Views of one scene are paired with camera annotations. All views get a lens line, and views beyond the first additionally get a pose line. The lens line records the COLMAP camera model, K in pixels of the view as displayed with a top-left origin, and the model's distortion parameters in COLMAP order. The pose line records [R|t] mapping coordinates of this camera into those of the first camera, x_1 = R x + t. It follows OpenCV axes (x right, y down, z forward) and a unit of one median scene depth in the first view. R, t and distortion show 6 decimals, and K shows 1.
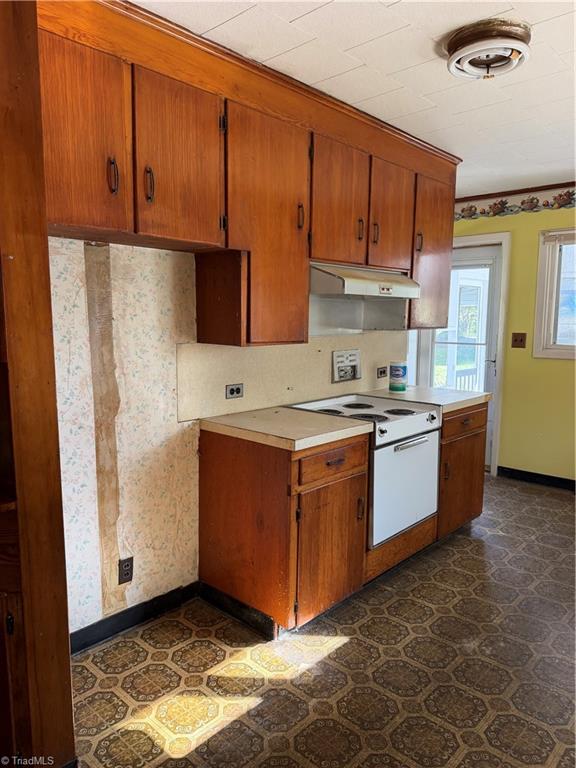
lens RADIAL K [[541.1, 0, 292.2], [0, 541.1, 384.1], [0, 0, 1]] dist [0.047173, -0.073250]
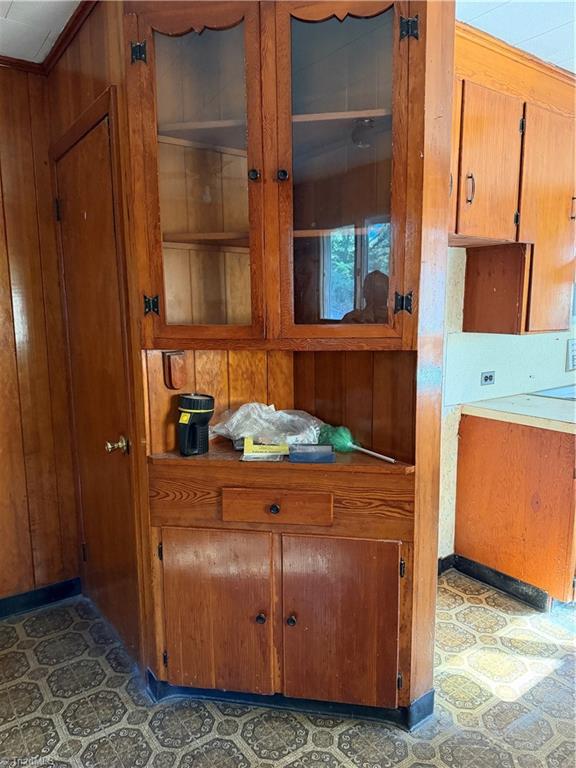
lens RADIAL K [[541.1, 0, 283.1], [0, 541.1, 388.8], [0, 0, 1]] dist [0.047173, -0.073250]
pose [[0.979642, 0.013257, -0.200316, -0.340382], [-0.008010, 0.999604, 0.026979, 0.009631], [0.200594, -0.024825, 0.979360, -0.136973]]
